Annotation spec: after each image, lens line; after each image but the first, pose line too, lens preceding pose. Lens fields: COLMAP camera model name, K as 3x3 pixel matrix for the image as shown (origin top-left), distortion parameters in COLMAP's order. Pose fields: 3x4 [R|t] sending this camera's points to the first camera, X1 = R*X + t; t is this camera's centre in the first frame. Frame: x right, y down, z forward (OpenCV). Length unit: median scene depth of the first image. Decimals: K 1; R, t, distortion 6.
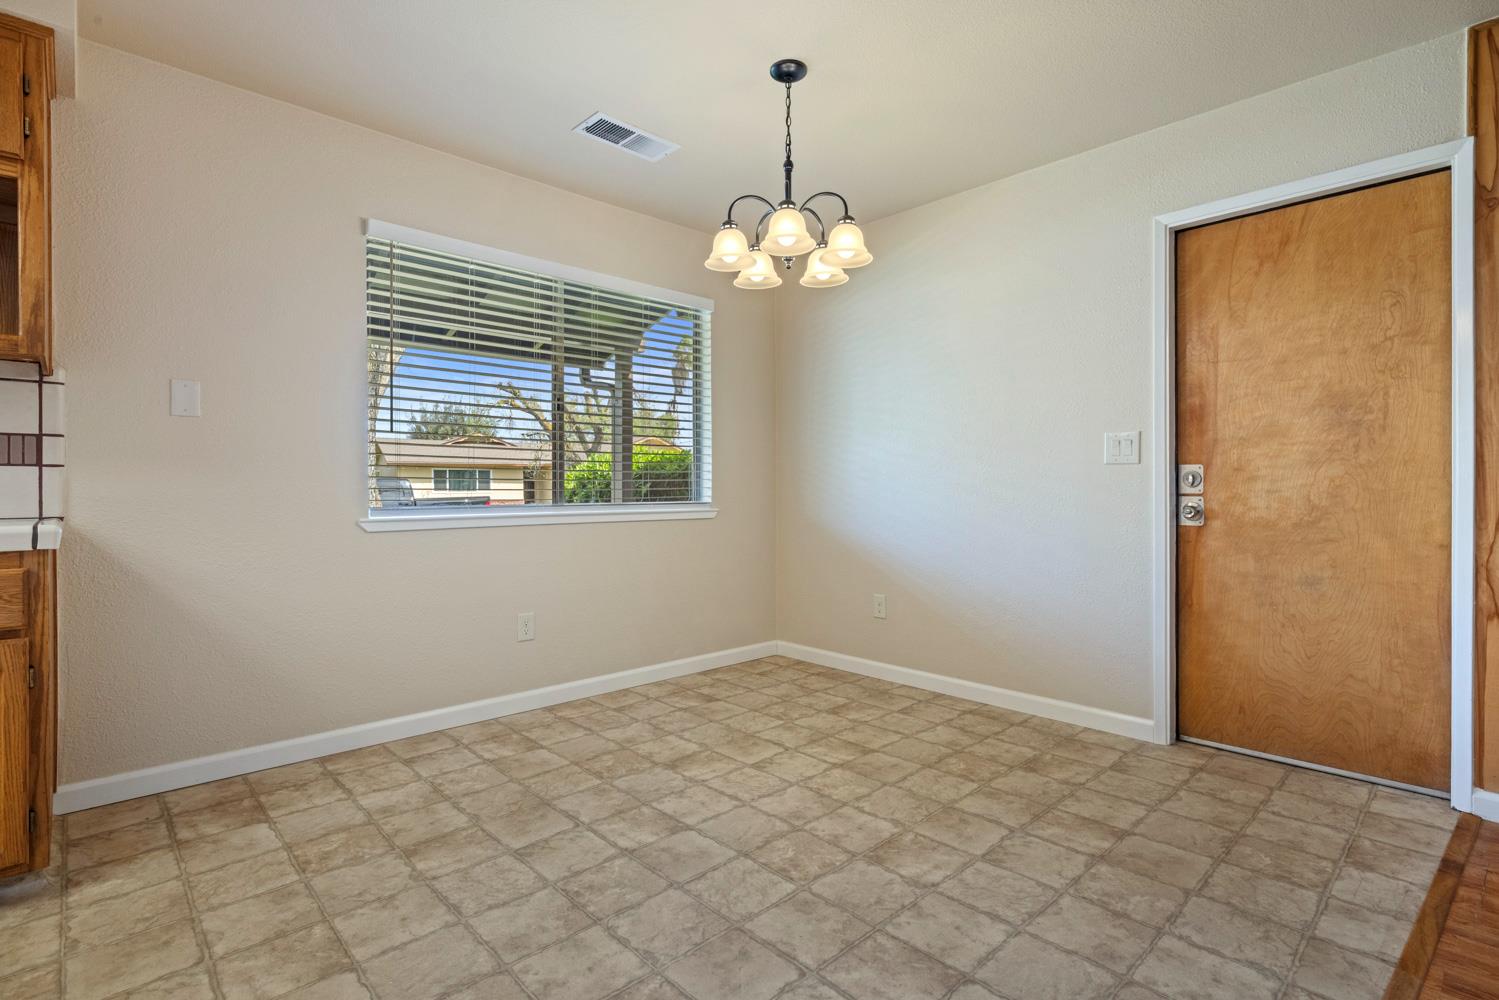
lens RADIAL K [[698.2, 0, 718.8], [0, 698.2, 489.7], [0, 0, 1]] dist [0.002381, -0.000656]
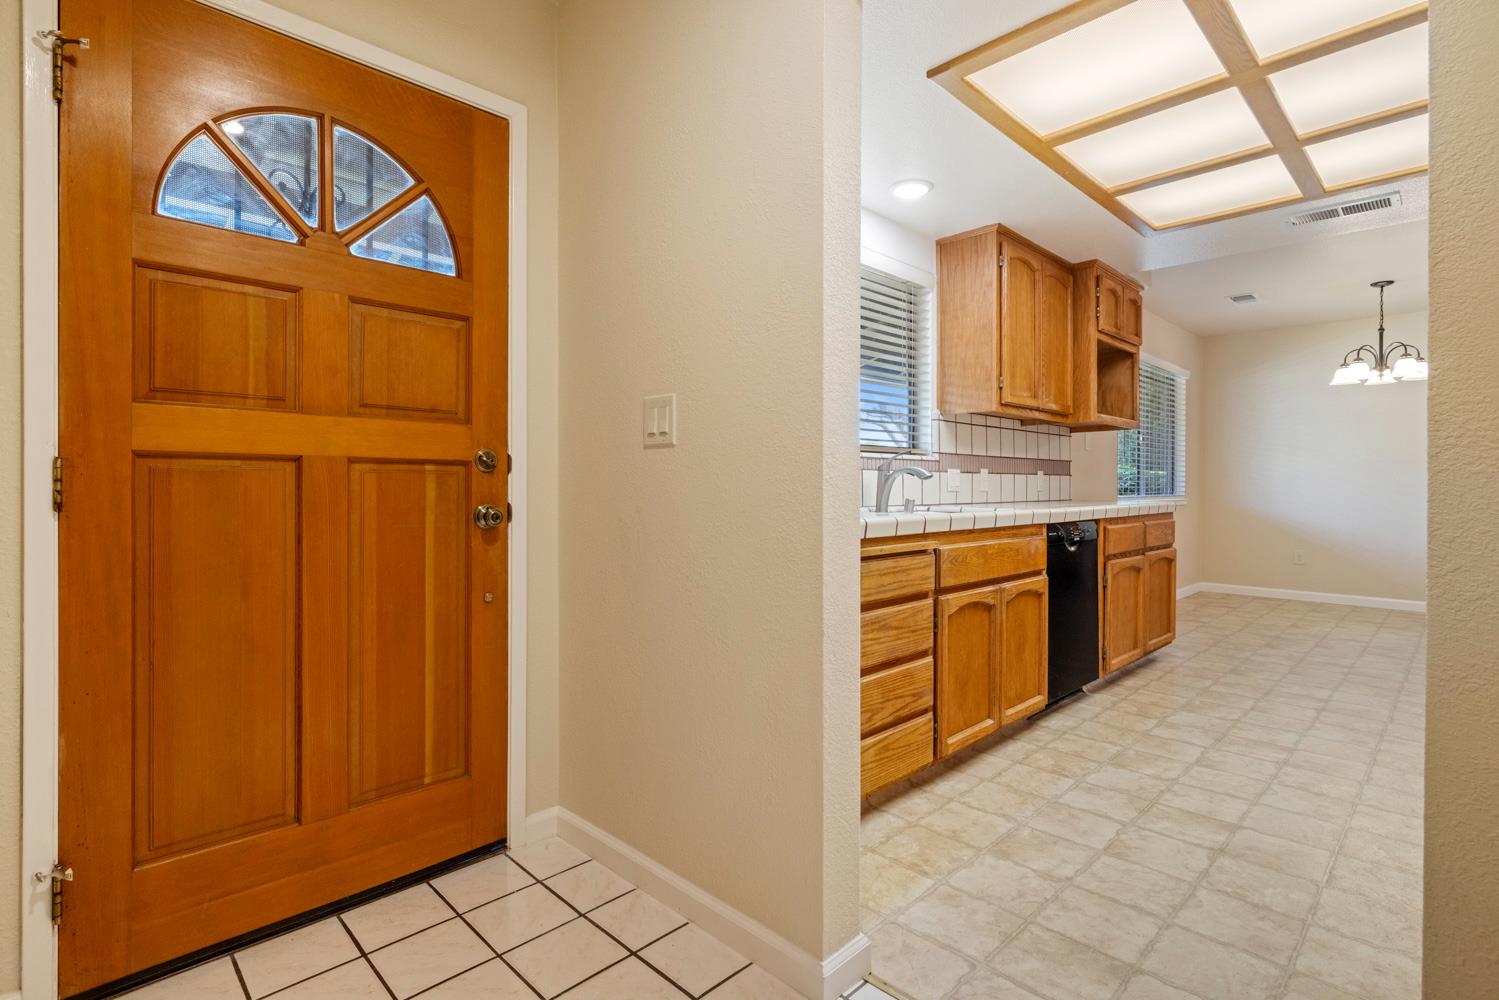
lens RADIAL K [[698.2, 0, 732.8], [0, 698.2, 497.3], [0, 0, 1]] dist [0.002381, -0.000656]
pose [[0.999857, 0.003454, 0.016582, -0.468112], [-0.003700, 0.999884, 0.014797, 0.001450], [-0.016529, -0.014856, 0.999753, 0.013668]]
